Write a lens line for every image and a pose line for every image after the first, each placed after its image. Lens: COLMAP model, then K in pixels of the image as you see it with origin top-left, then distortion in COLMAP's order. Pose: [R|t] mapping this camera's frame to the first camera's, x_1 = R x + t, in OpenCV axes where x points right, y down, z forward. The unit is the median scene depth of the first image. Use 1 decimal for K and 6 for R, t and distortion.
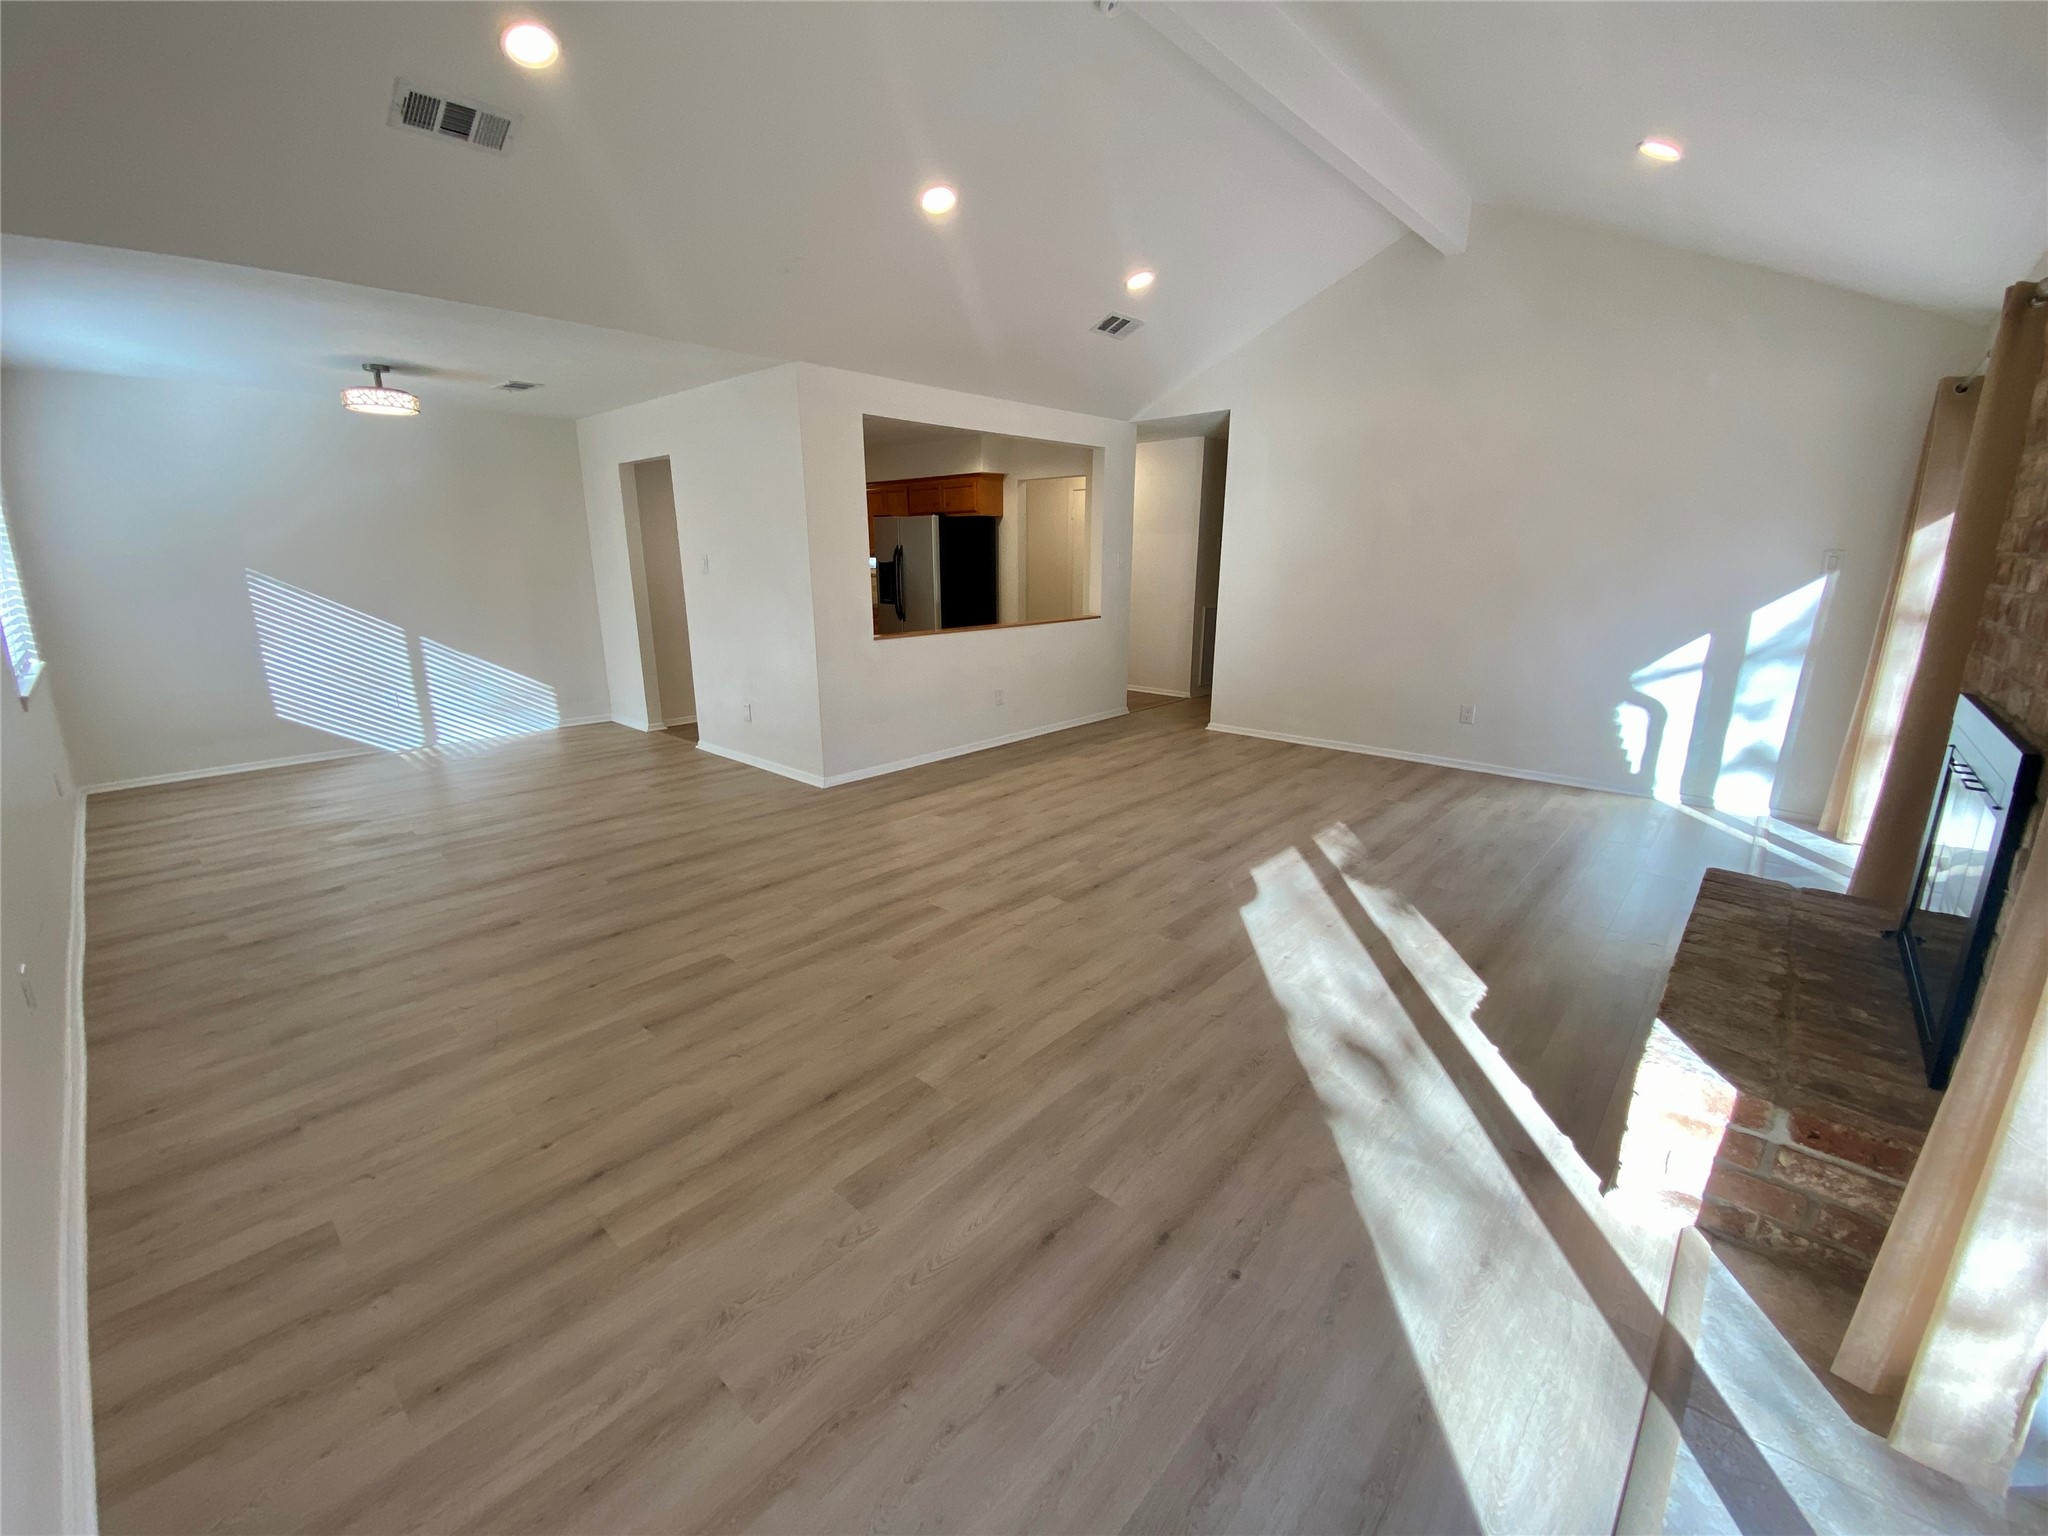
lens RADIAL K [[829.2, 0, 1012.7], [0, 829.2, 763.1], [0, 0, 1]] dist [0.015612, -0.018164]
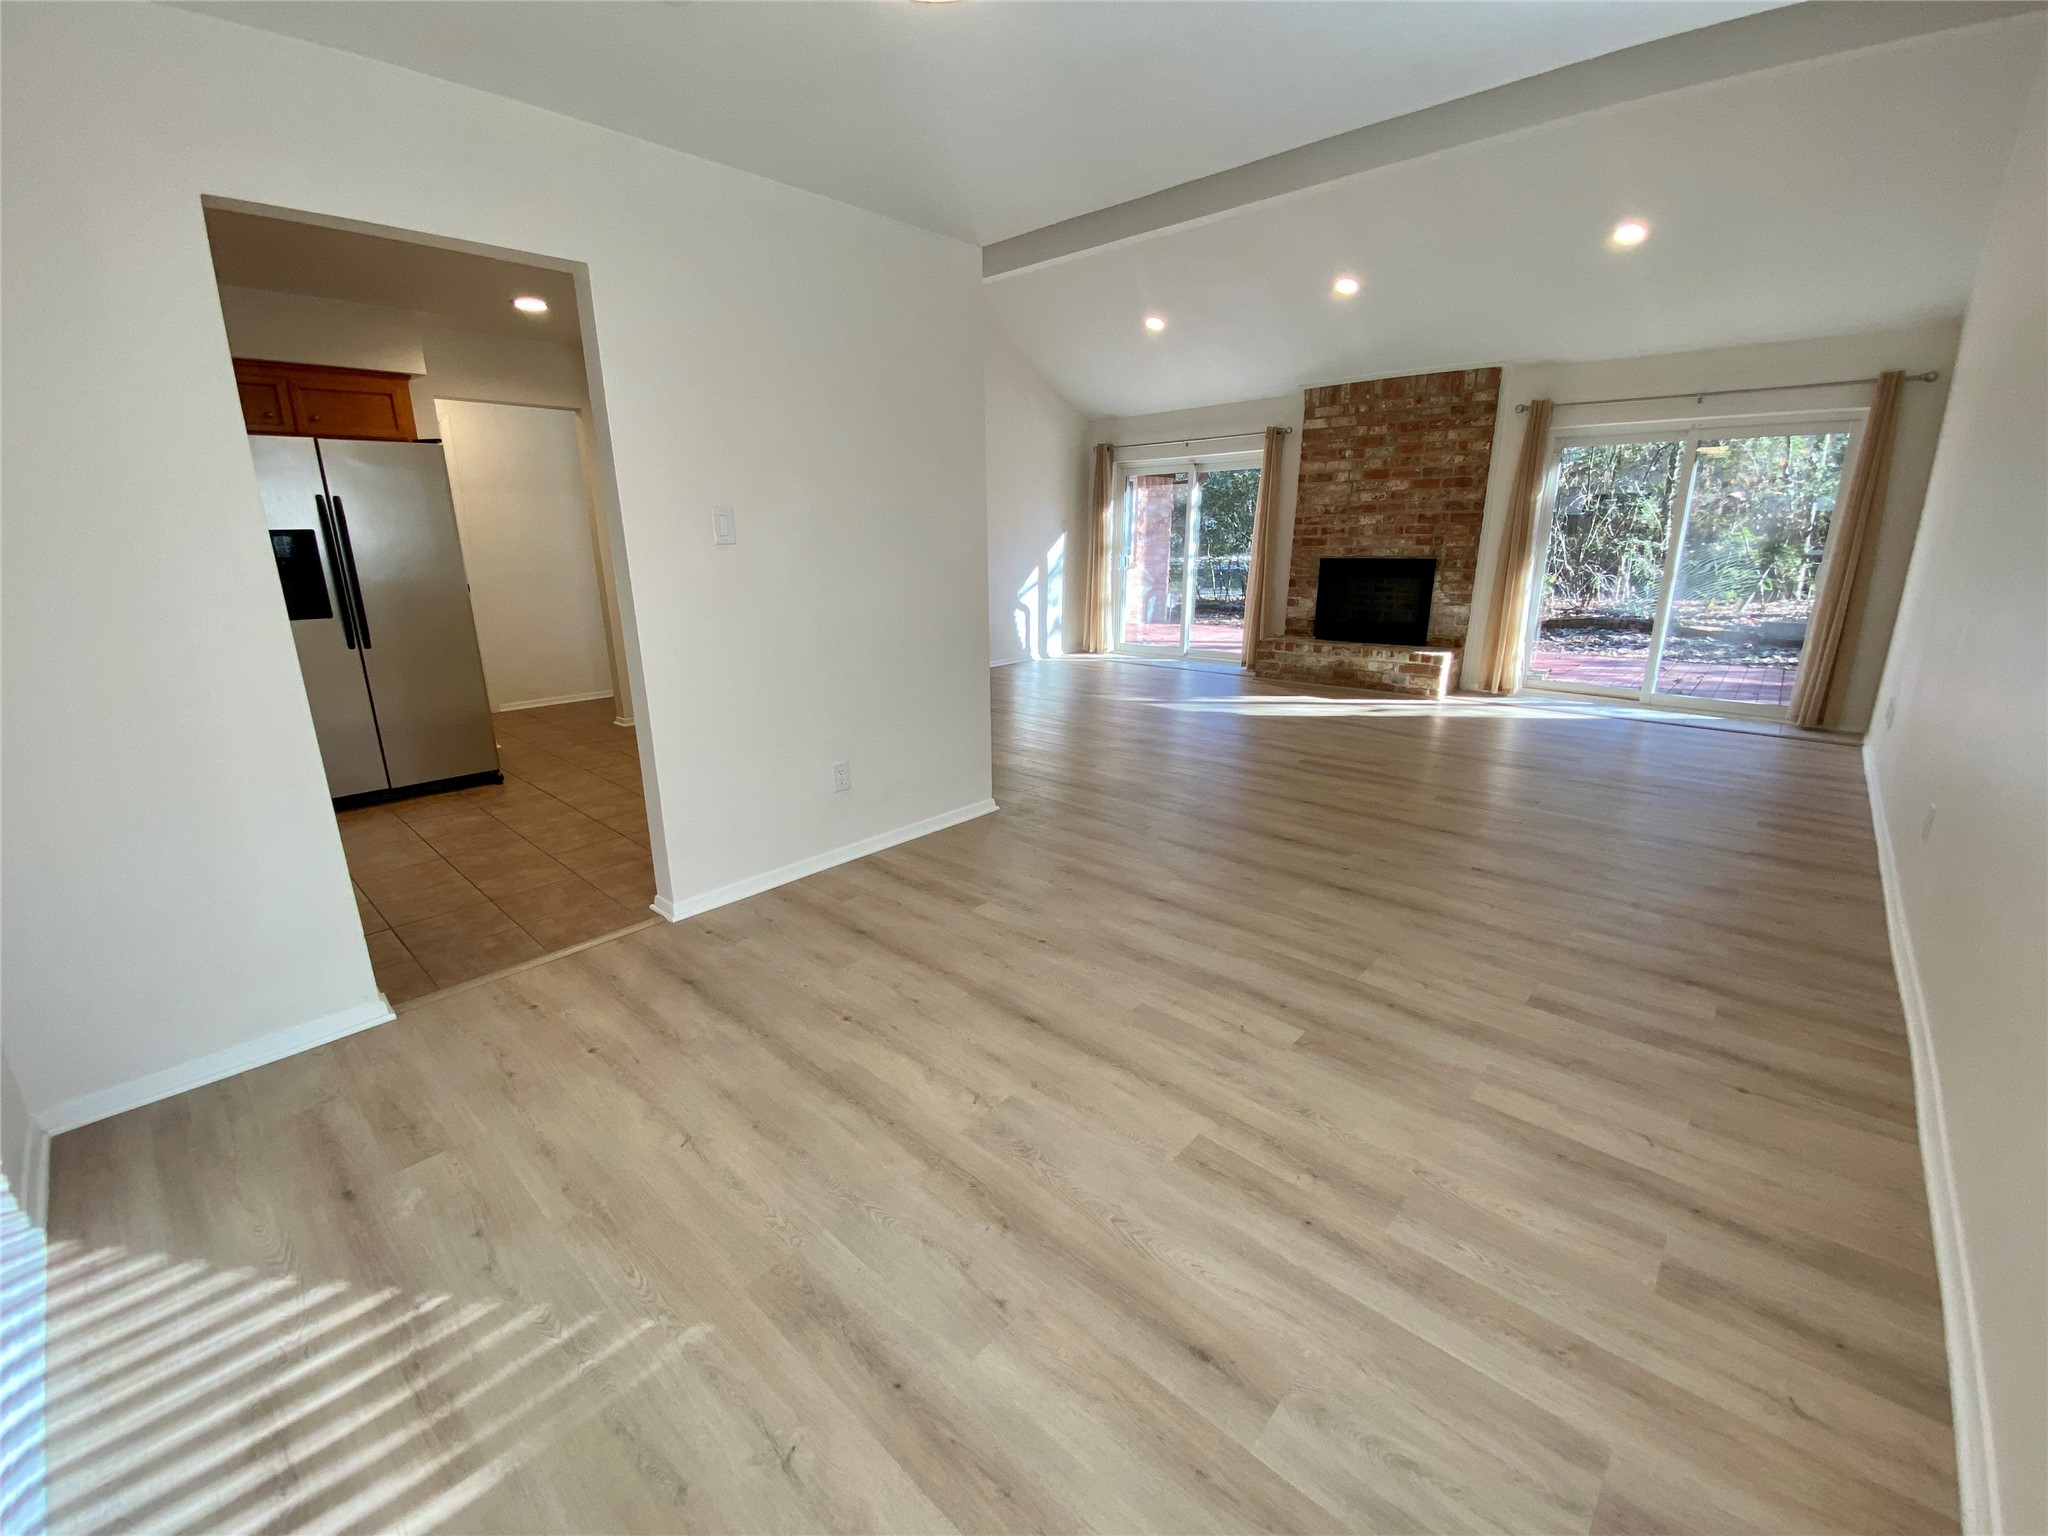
lens RADIAL K [[860.0, 0, 998.9], [0, 860.0, 752.6], [0, 0, 1]] dist [0.021654, -0.023545]
pose [[0.001304, -0.245510, 0.969393, -1.281914], [0.254172, 0.937639, 0.237126, -0.270315], [-0.967158, 0.246084, 0.063625, 1.186919]]
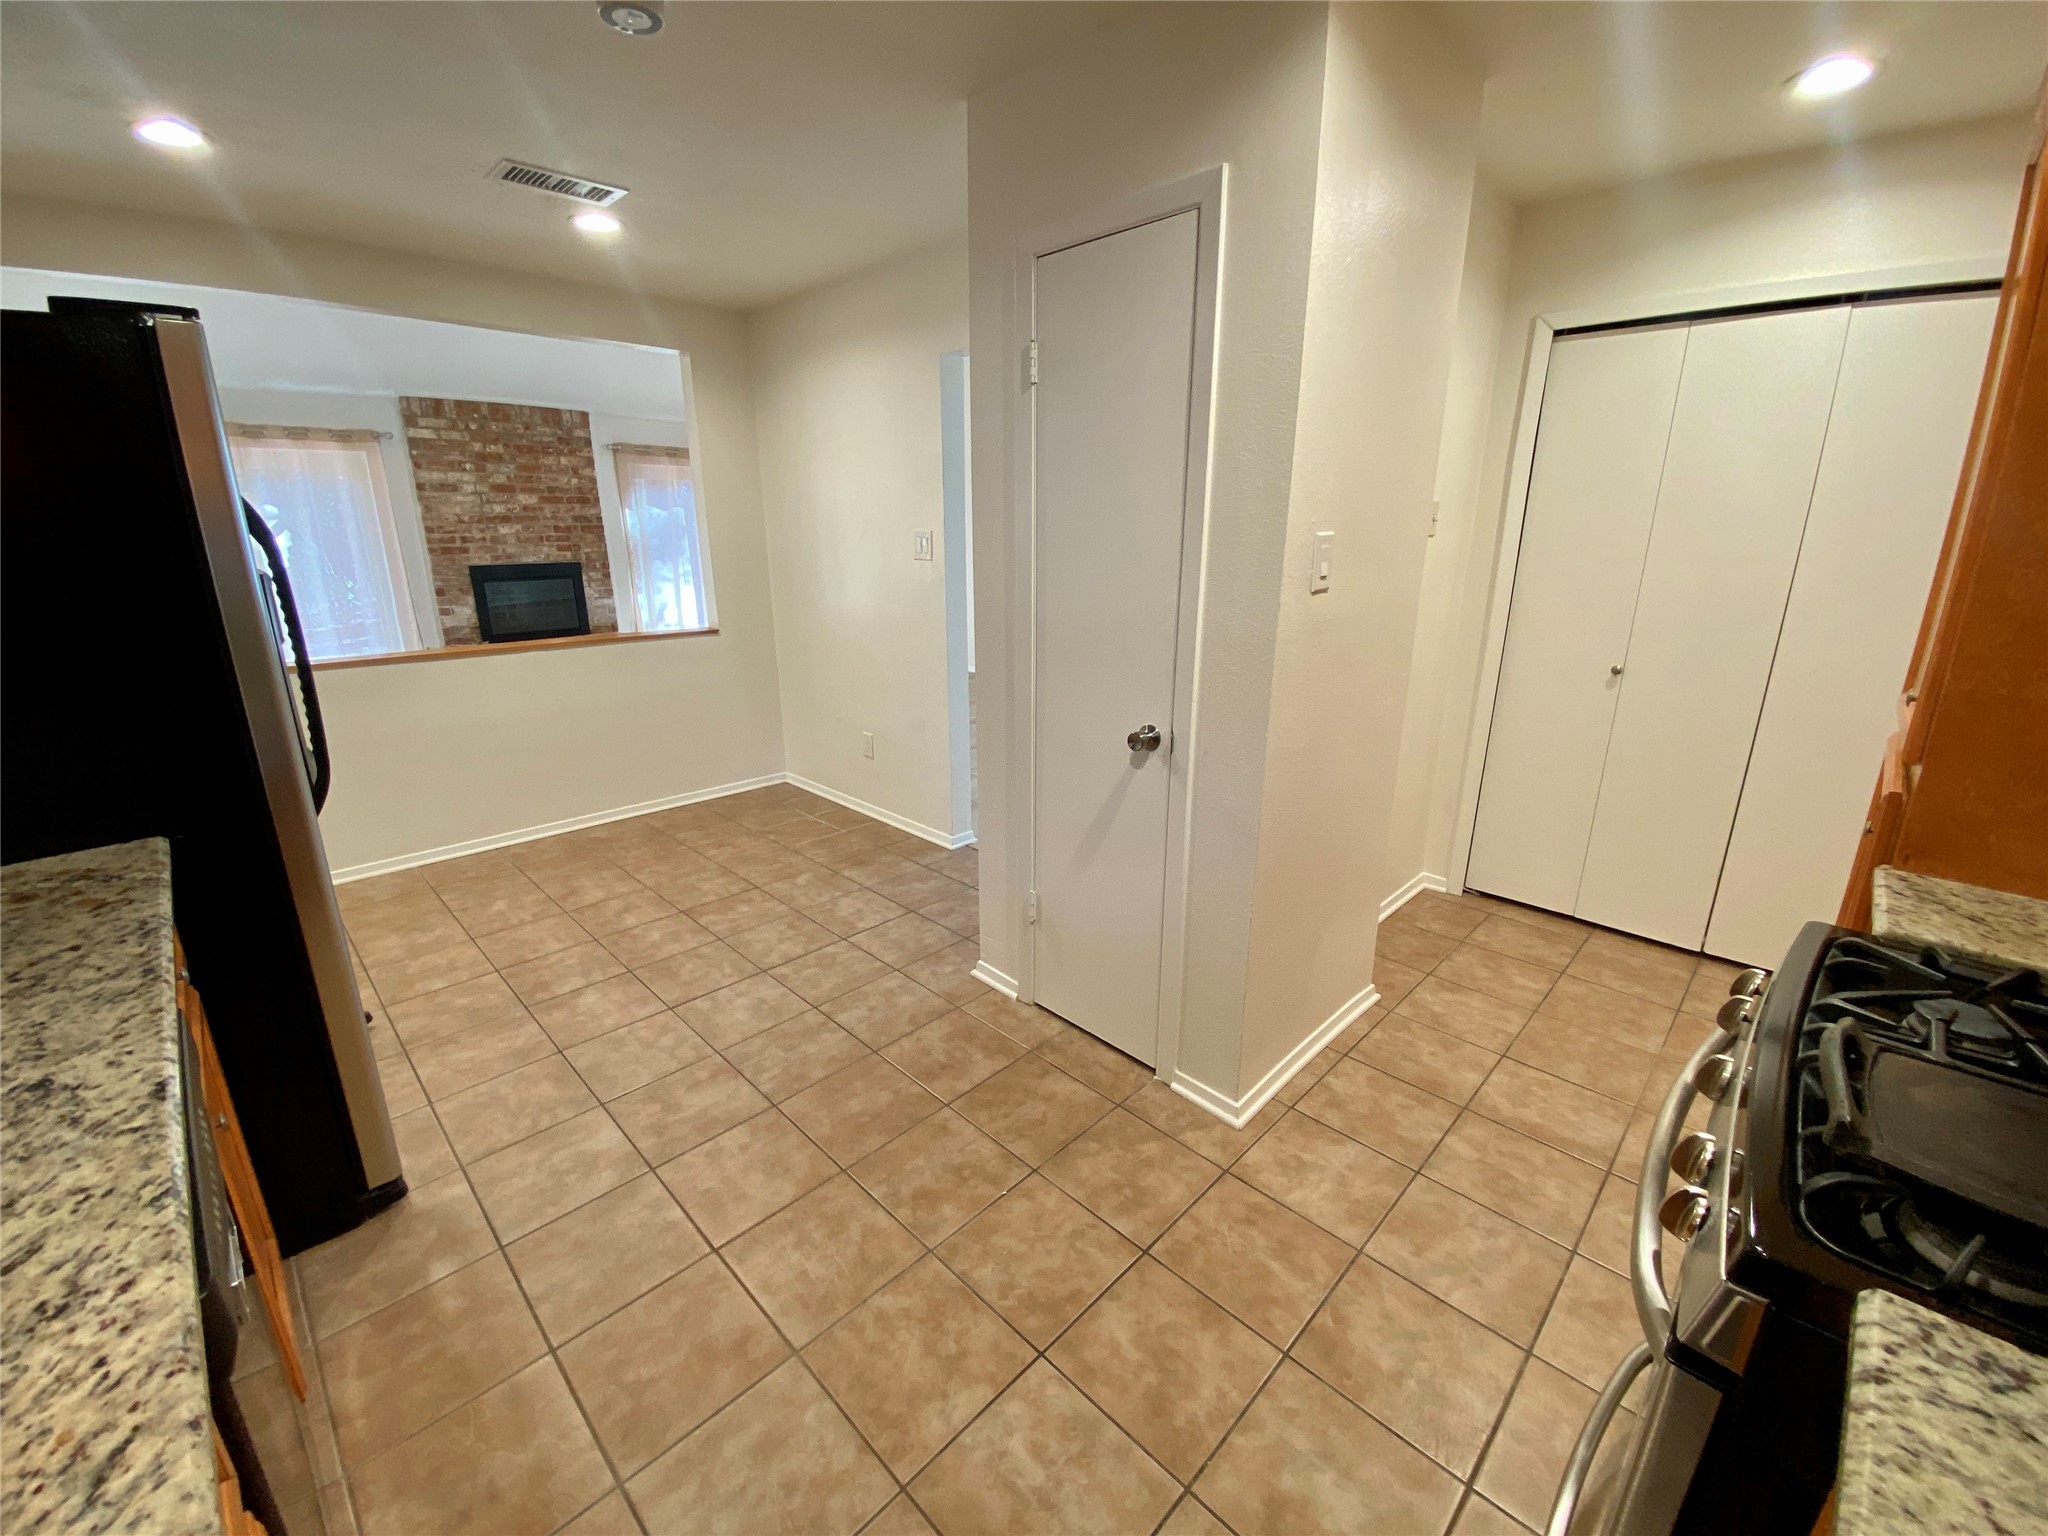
lens RADIAL K [[828.2, 0, 1020.3], [0, 828.2, 762.7], [0, 0, 1]] dist [0.027932, -0.025551]
pose [[-0.999504, -0.003161, 0.031343, -0.666141], [0.013052, 0.863977, 0.503363, -0.587631], [-0.028670, 0.503522, -0.863507, 2.322832]]
